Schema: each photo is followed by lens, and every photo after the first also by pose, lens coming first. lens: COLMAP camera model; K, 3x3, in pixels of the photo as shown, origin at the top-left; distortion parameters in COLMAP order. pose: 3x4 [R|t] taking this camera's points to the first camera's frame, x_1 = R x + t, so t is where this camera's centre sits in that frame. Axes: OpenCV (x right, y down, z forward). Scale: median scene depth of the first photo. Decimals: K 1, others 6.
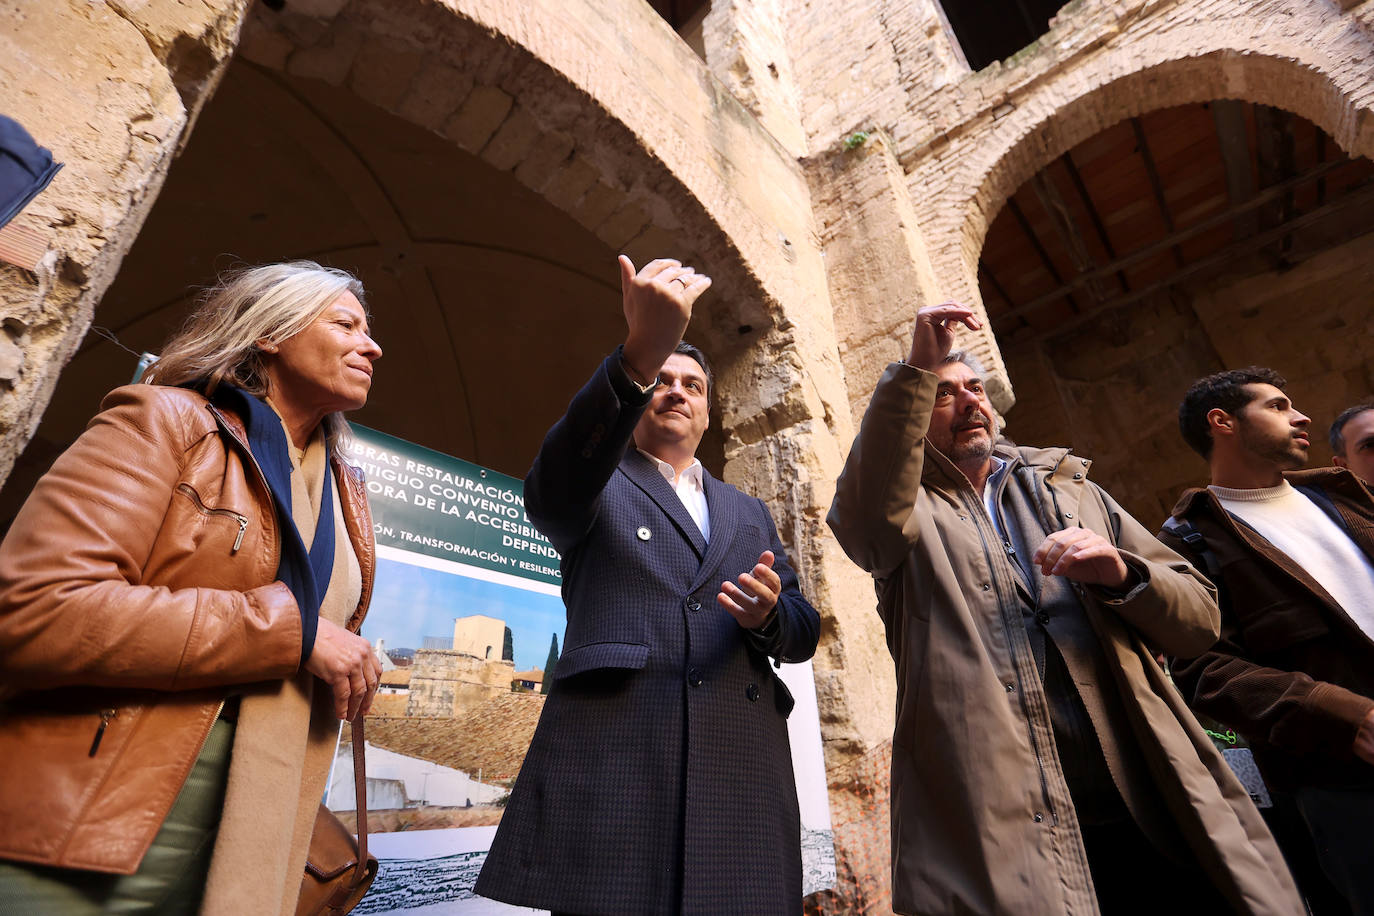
lens RADIAL K [[626.3, 0, 694.3], [0, 626.3, 450.9], [0, 0, 1]] dist [-0.065956, 0.031122]
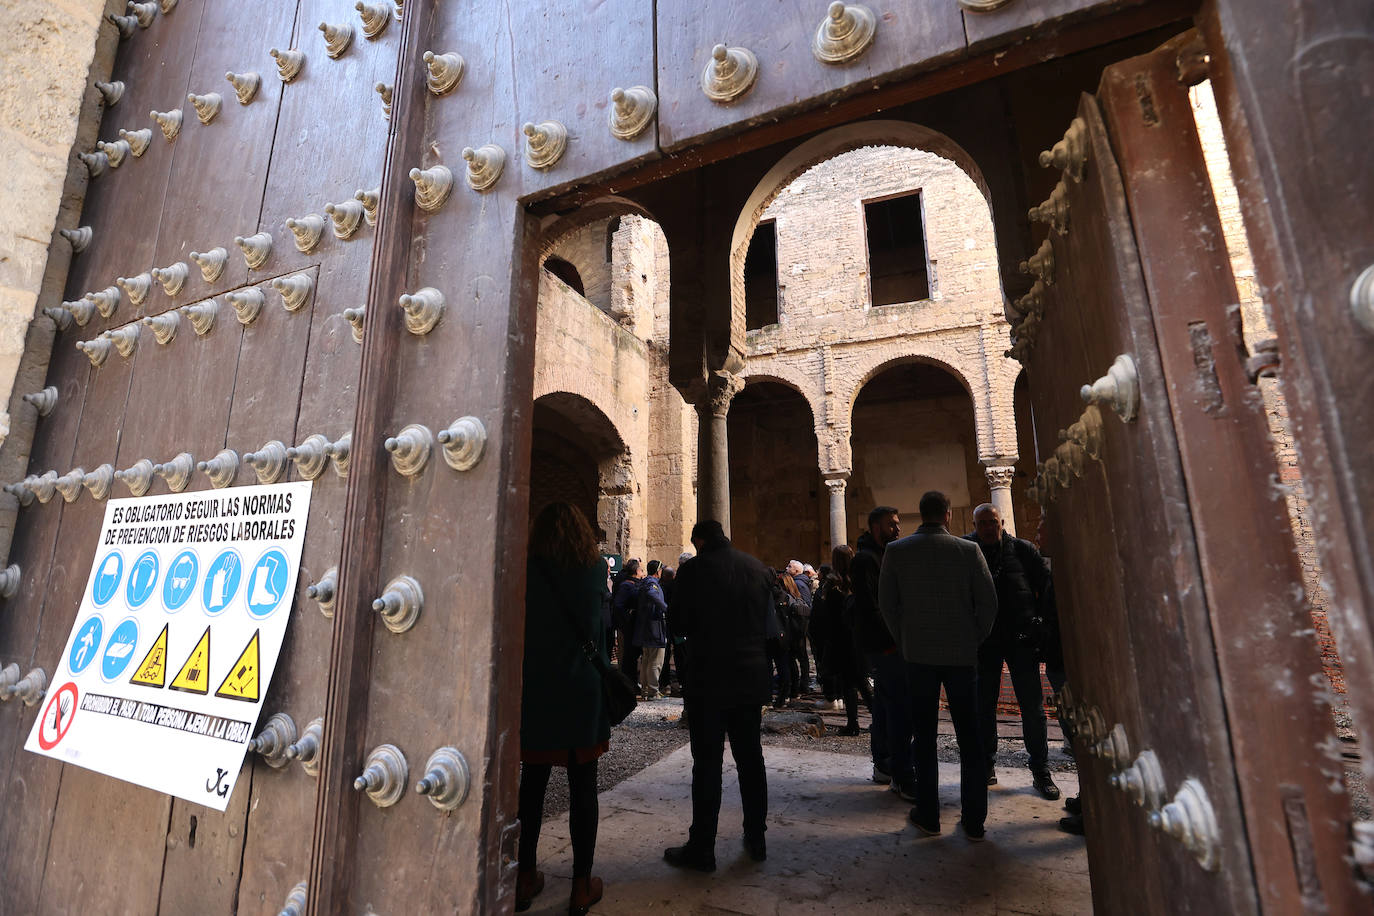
lens RADIAL K [[628.0, 0, 694.6], [0, 628.0, 452.4], [0, 0, 1]] dist [-0.063784, 0.026339]
pose [[0.935164, 0.107233, 0.337593, -0.489841], [-0.196349, 0.950179, 0.242090, -0.899057], [-0.294813, -0.292680, 0.909628, -1.487477]]
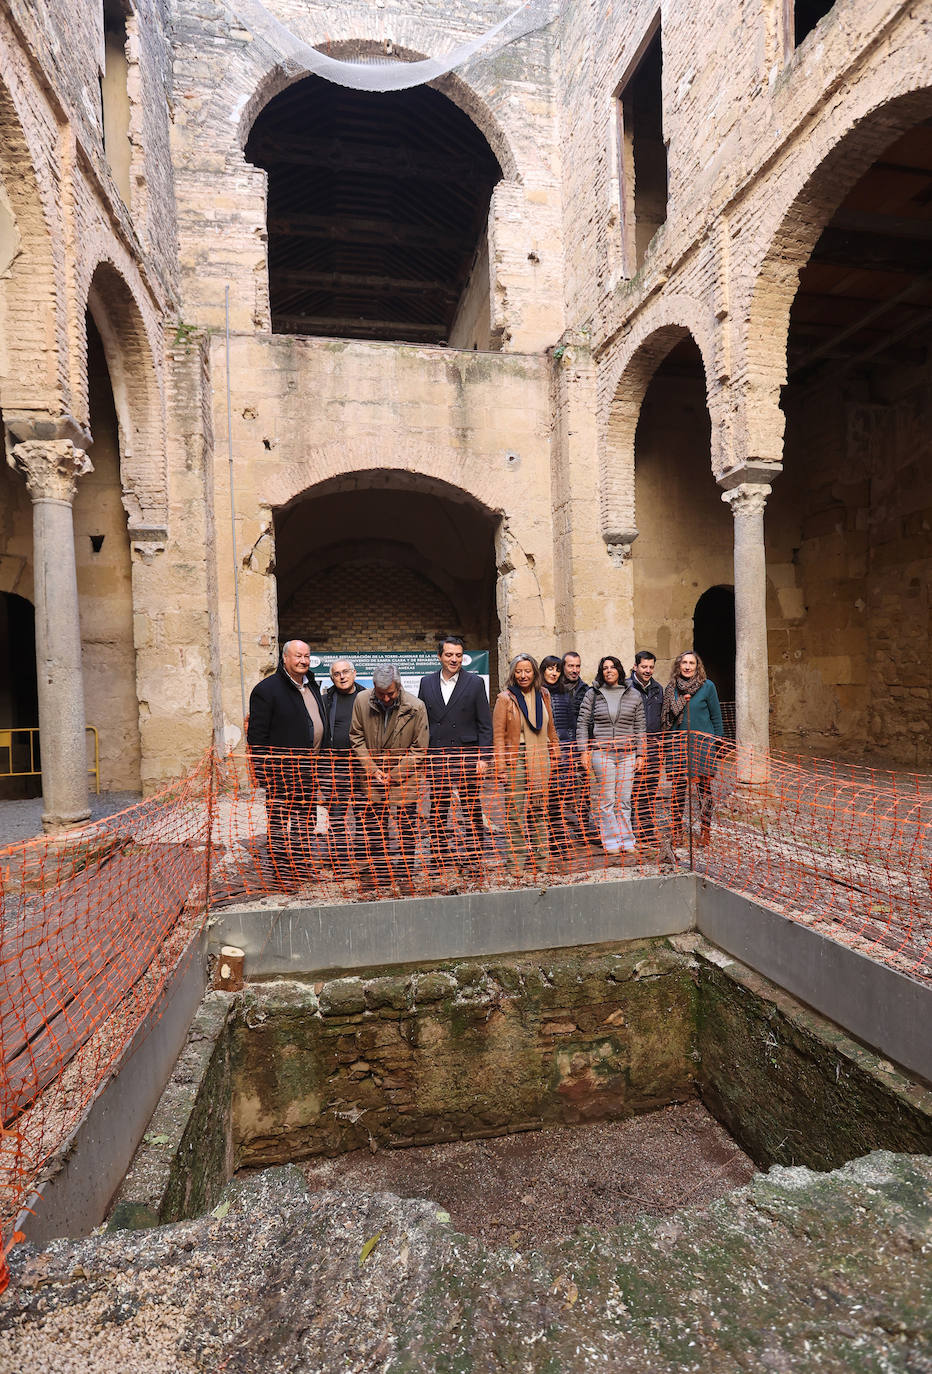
lens RADIAL K [[656.0, 0, 455.7], [0, 656.0, 695.2], [0, 0, 1]] dist [-0.054815, 0.022413]
pose [[0.812459, 0.034145, -0.582018, 1.258544], [0.268882, 0.863834, 0.426019, -0.647963], [0.517313, -0.502617, 0.692649, -0.834150]]
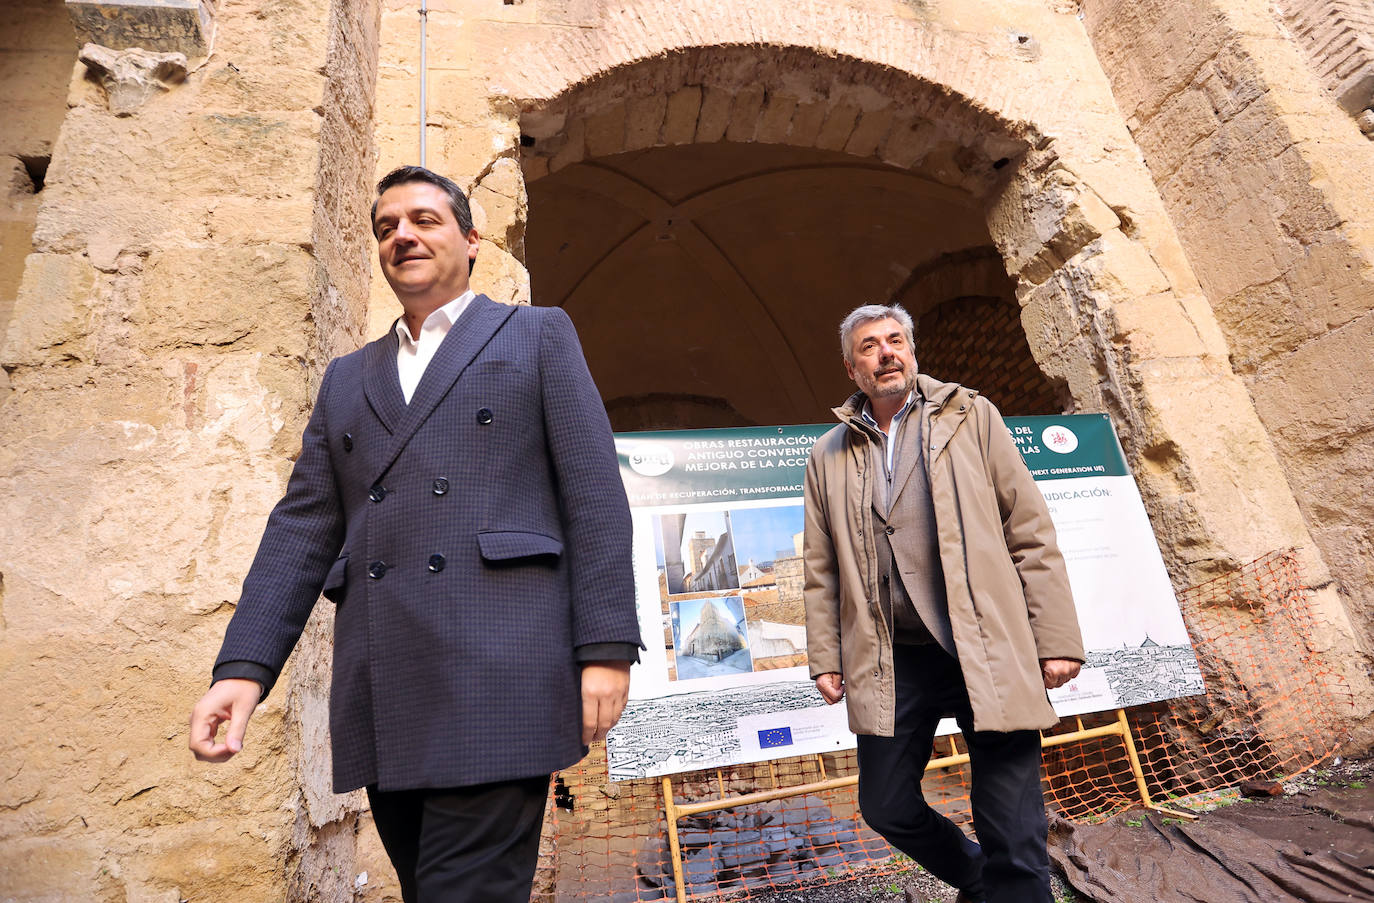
lens RADIAL K [[675.2, 0, 671.4], [0, 675.2, 444.6], [0, 0, 1]] dist [-0.044408, 0.012773]
pose [[0.797358, -0.252072, -0.548343, 0.131283], [0.356215, 0.930015, 0.090455, -0.072889], [0.487166, -0.267453, 0.831347, -0.171345]]
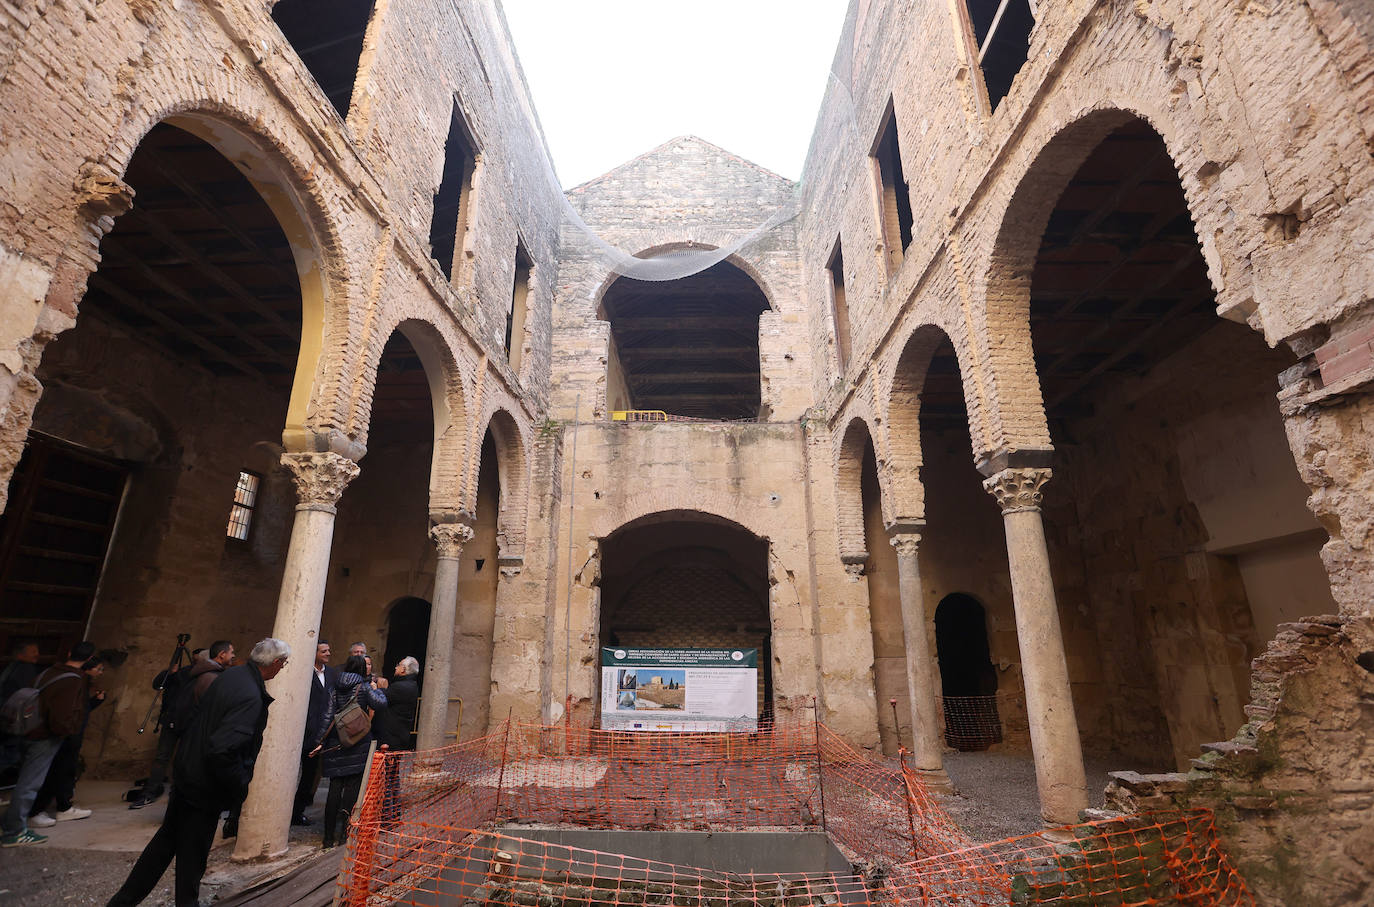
lens RADIAL K [[638.0, 0, 687.1], [0, 638.0, 444.9], [0, 0, 1]] dist [-0.068705, 0.036292]
pose [[0.670360, -0.197722, -0.715209, 1.903811], [0.325791, 0.944404, 0.044278, -0.822058], [0.666692, -0.262691, 0.697507, -0.997463]]
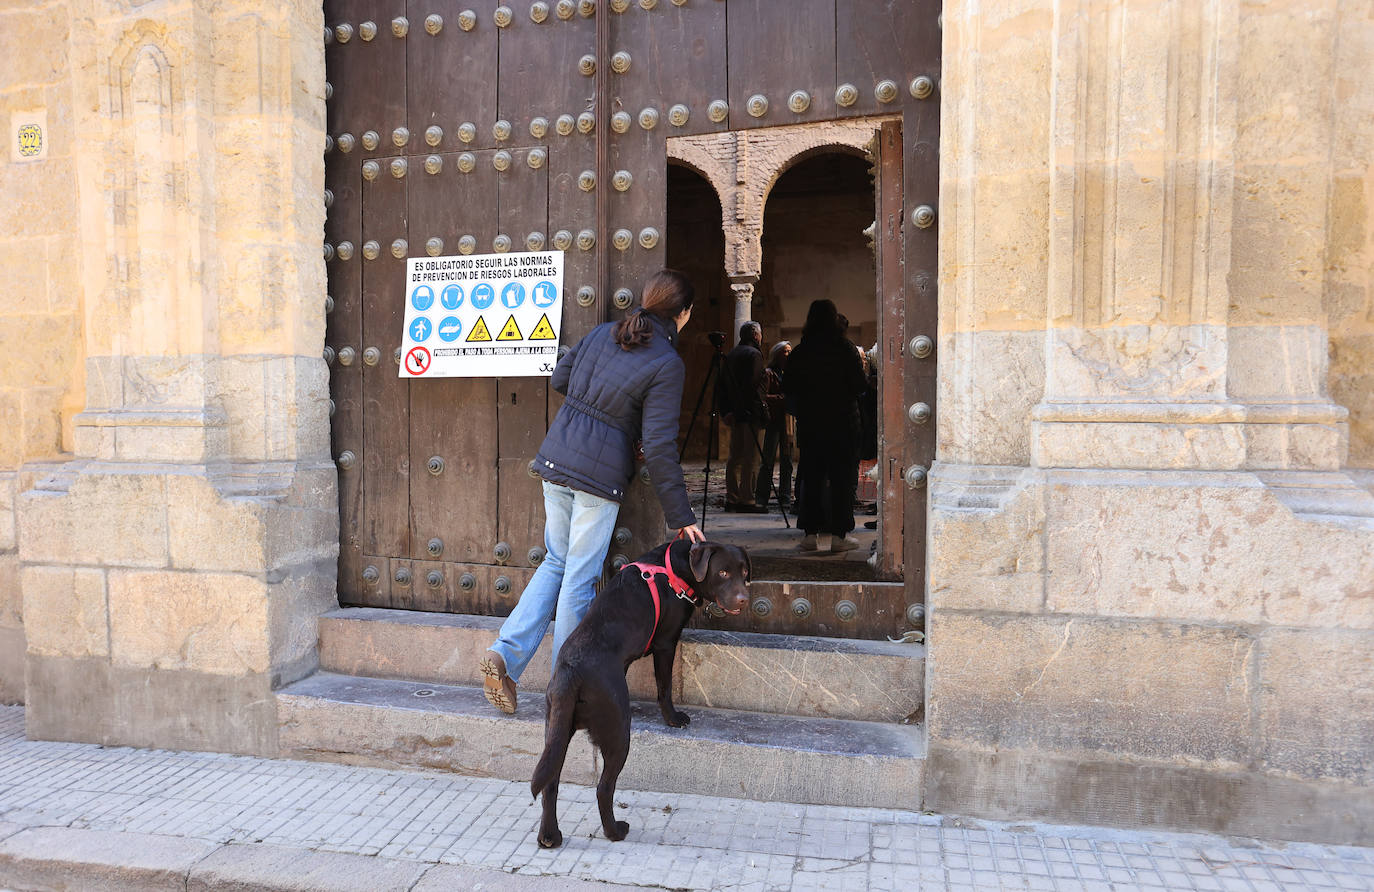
lens RADIAL K [[791.1, 0, 687.0], [0, 791.1, 446.0], [0, 0, 1]] dist [-0.046648, 0.000111]
pose [[0.864130, 0.024584, 0.502668, -0.696112], [-0.272592, 0.862469, 0.426429, -0.954454], [-0.423052, -0.505513, 0.751987, -1.759280]]
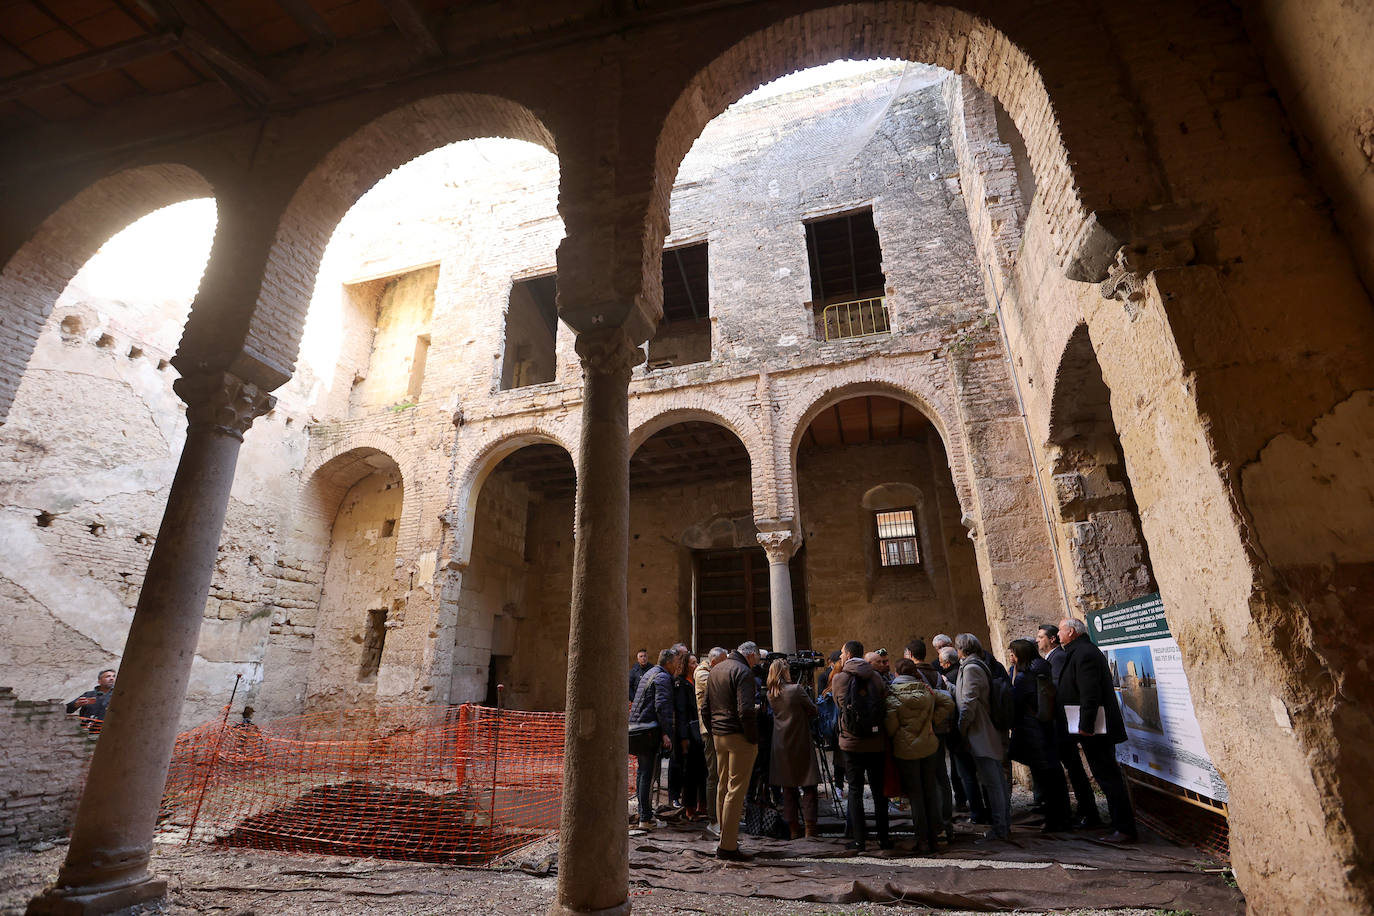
lens RADIAL K [[626.9, 0, 704.3], [0, 626.9, 446.2], [0, 0, 1]] dist [-0.043973, 0.011236]
pose [[-0.875885, -0.116929, -0.468137, 1.210966], [0.276806, 0.672910, -0.685981, 0.426273], [0.395226, -0.730424, -0.557026, 1.078395]]
